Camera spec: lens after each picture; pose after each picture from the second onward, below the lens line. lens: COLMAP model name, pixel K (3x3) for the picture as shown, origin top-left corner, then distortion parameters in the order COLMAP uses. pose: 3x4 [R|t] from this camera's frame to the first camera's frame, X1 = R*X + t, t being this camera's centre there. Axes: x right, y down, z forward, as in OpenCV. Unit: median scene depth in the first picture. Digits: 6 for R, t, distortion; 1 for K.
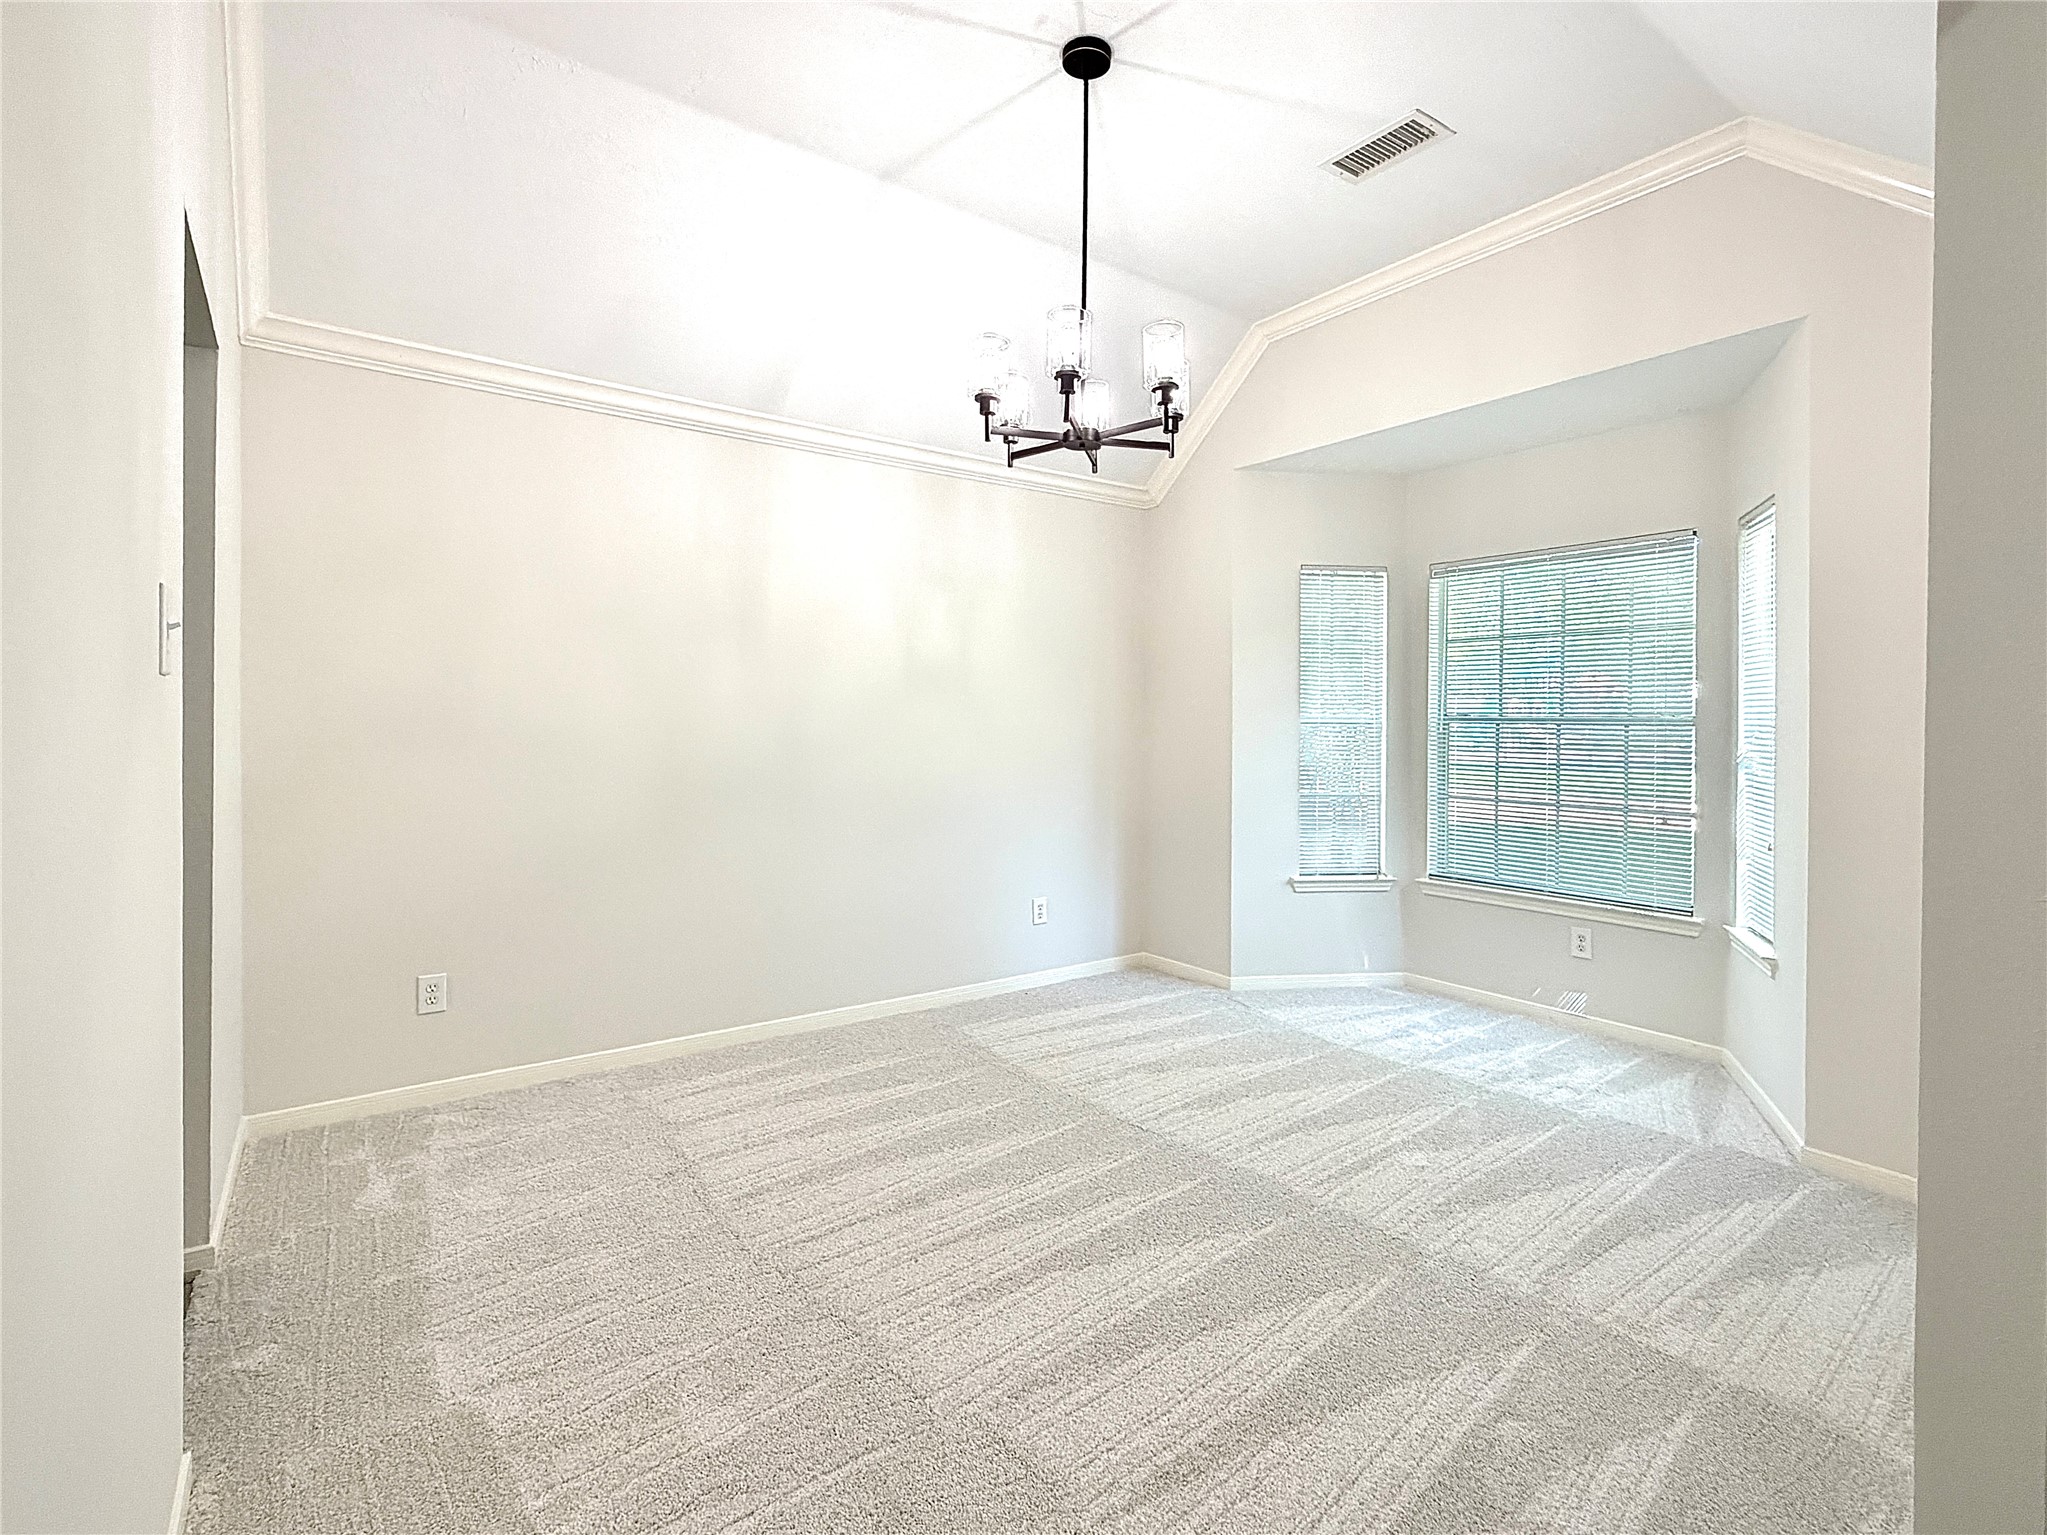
lens RADIAL K [[968.1, 0, 1020.4], [0, 968.1, 720.1], [0, 0, 1]] dist [0.001675, 0.000070]
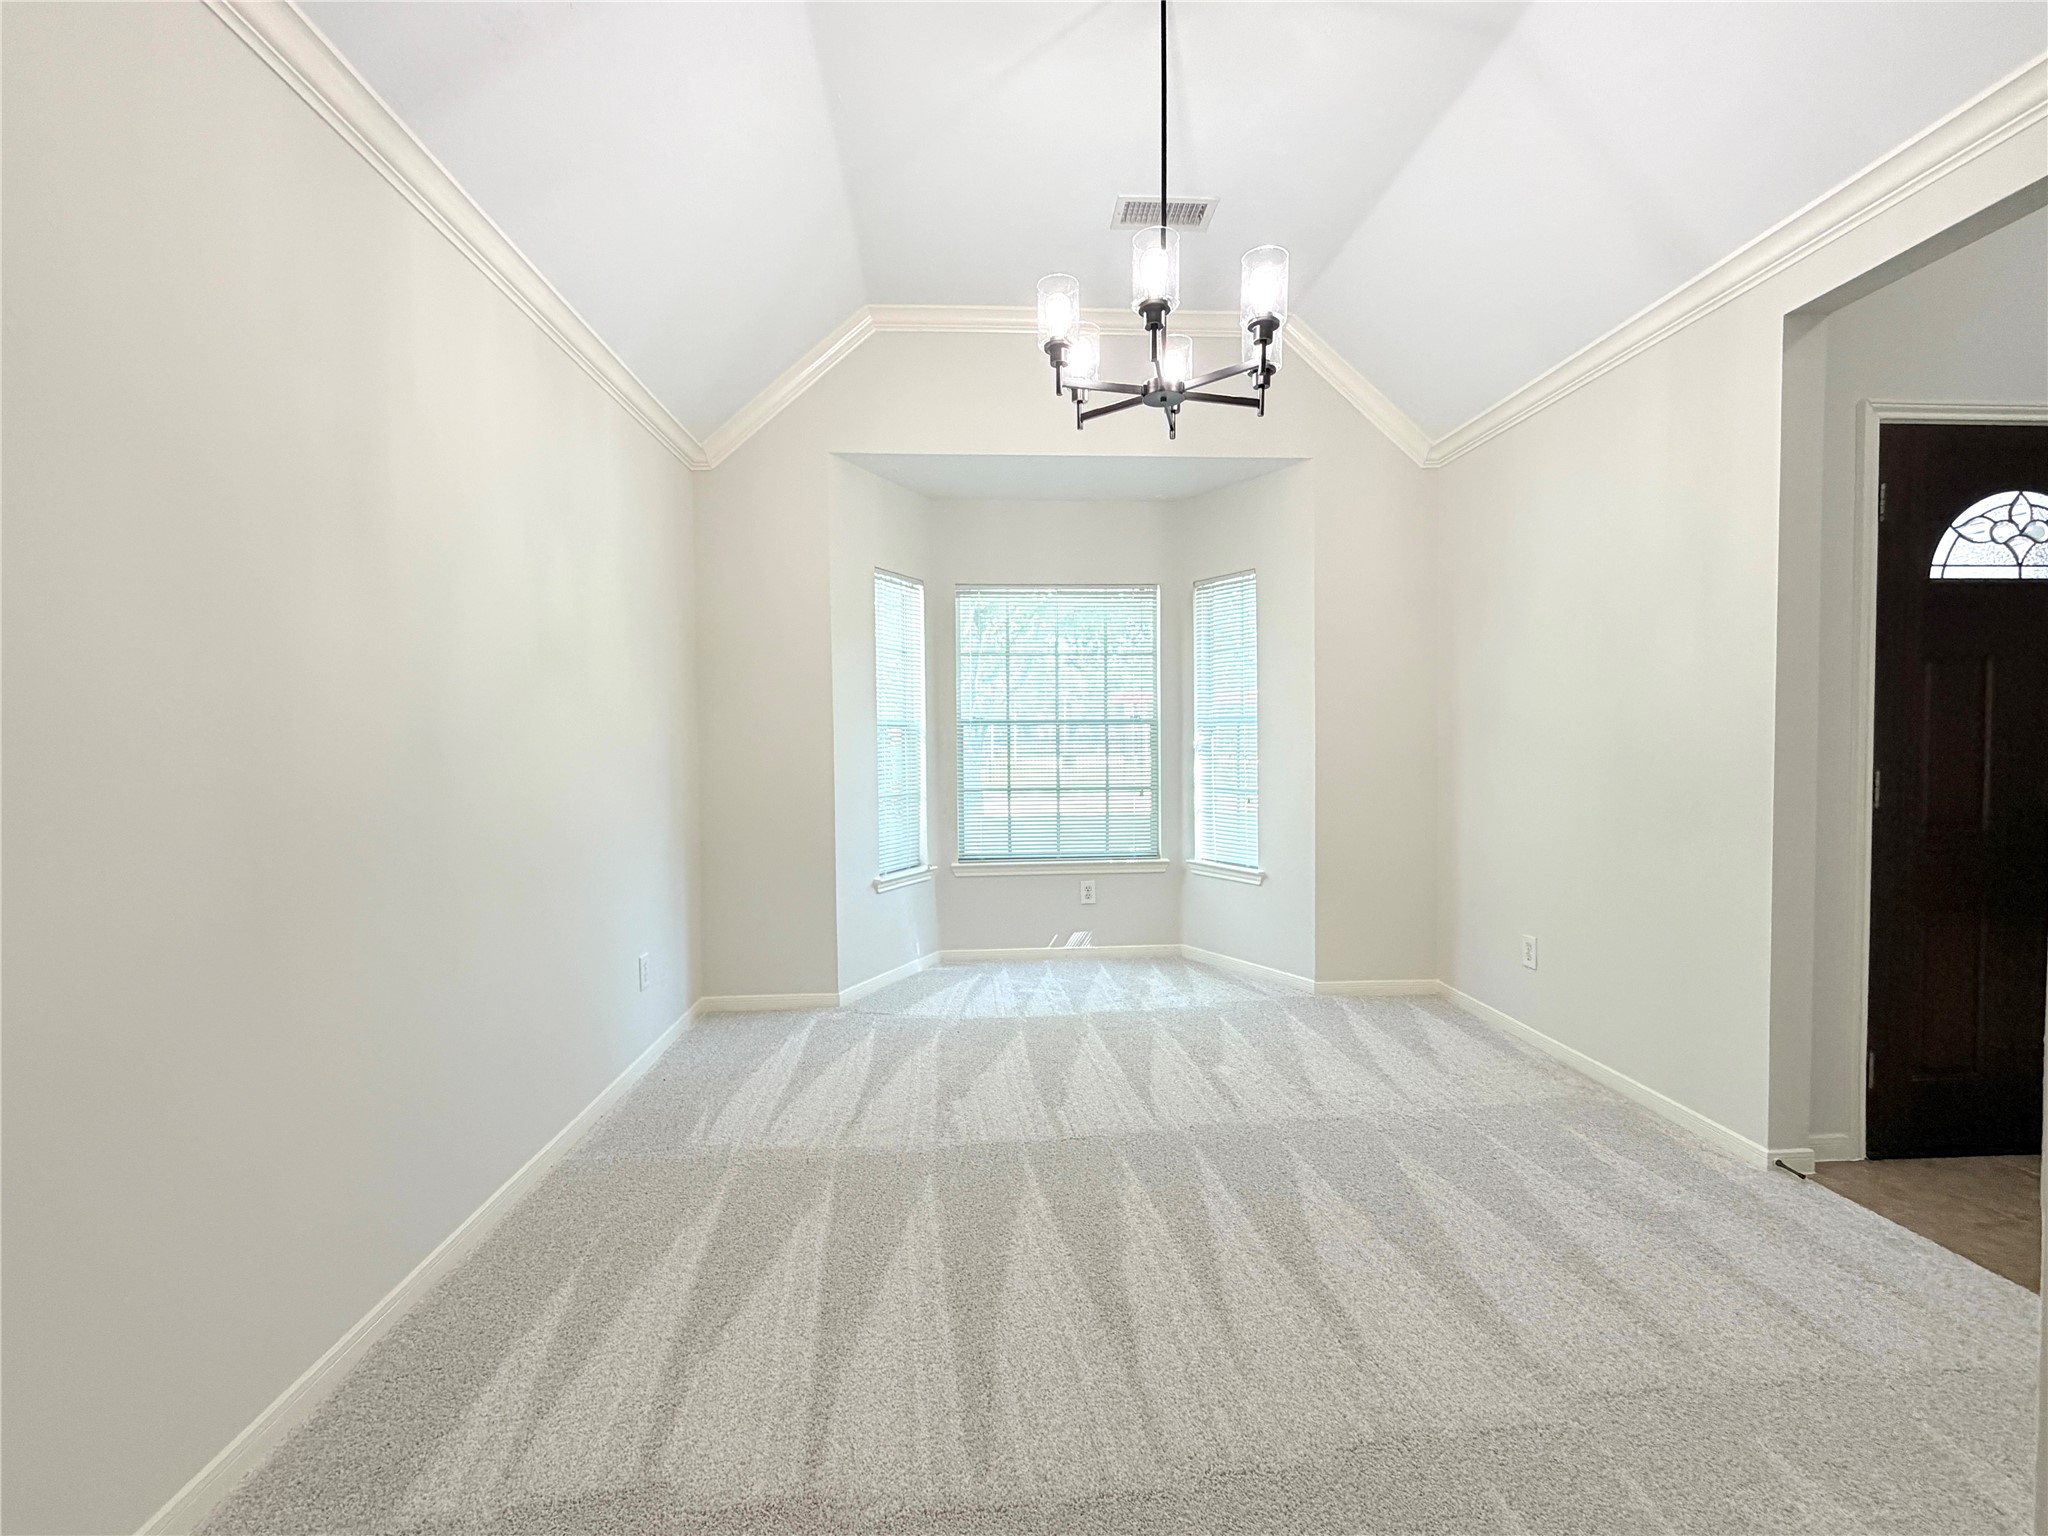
lens RADIAL K [[892.4, 0, 1024.0], [0, 892.4, 768.0], [0, 0, 1]] dist [-0.000989, -0.000595]
pose [[0.534459, -0.038347, 0.844324, -0.552345], [0.014164, 0.999236, 0.036417, 0.021151], [-0.845076, -0.007505, 0.534594, 0.506441]]
